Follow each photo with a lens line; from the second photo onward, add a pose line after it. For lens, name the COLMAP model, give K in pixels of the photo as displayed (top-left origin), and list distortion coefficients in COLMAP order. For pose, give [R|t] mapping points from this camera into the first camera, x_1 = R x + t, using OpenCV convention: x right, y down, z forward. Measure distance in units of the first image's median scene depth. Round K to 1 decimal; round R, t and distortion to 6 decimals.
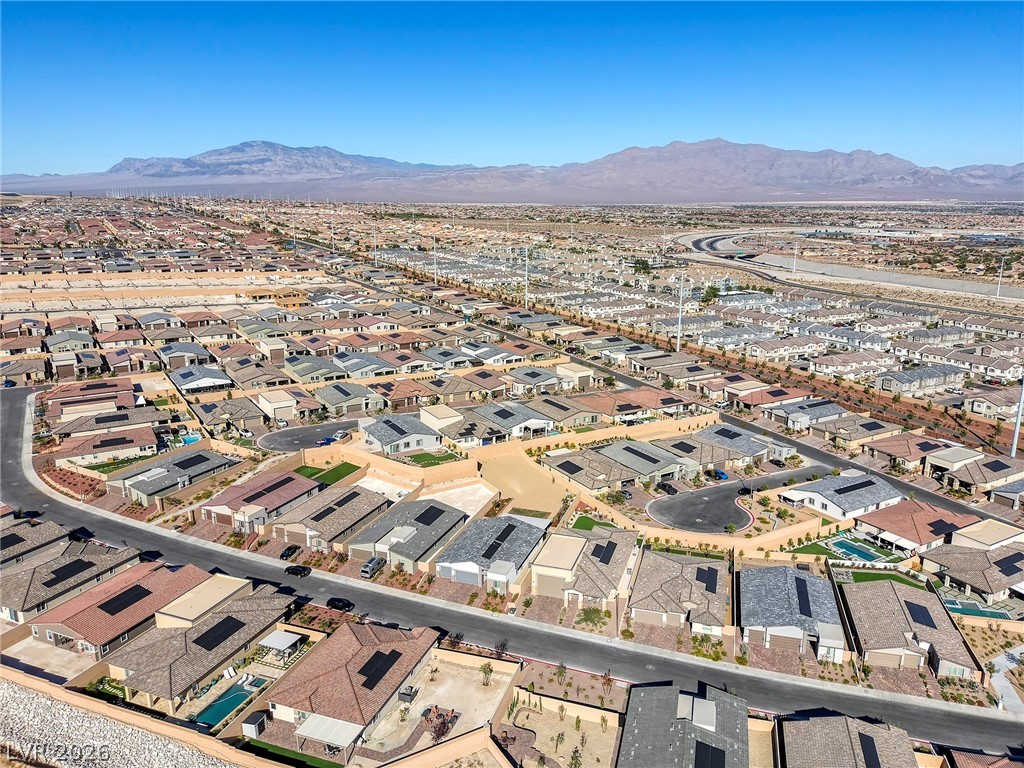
lens RADIAL K [[766.0, 0, 514.4], [0, 766.0, 388.5], [0, 0, 1]] dist [0.105384, -0.141098]
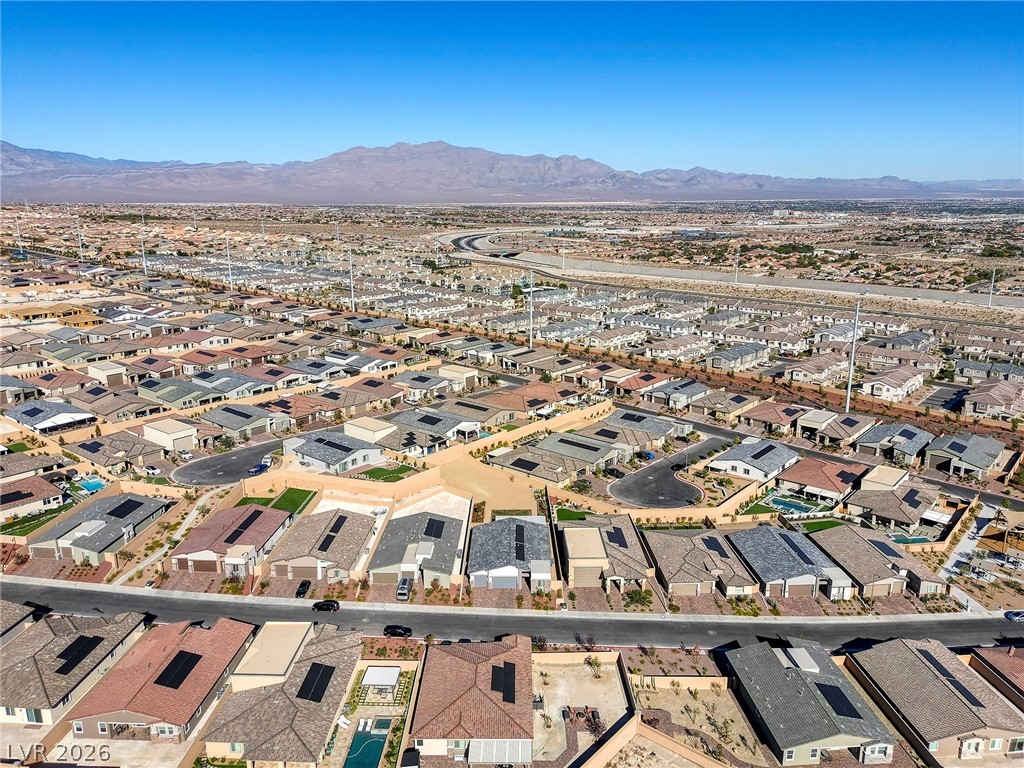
lens RADIAL K [[766.0, 0, 514.4], [0, 766.0, 388.5], [0, 0, 1]] dist [0.105384, -0.141098]
pose [[0.942562, -0.085034, 0.323026, -0.200913], [0.085107, 0.996274, 0.013926, -0.010438], [-0.323007, 0.014366, 0.946288, 0.026223]]
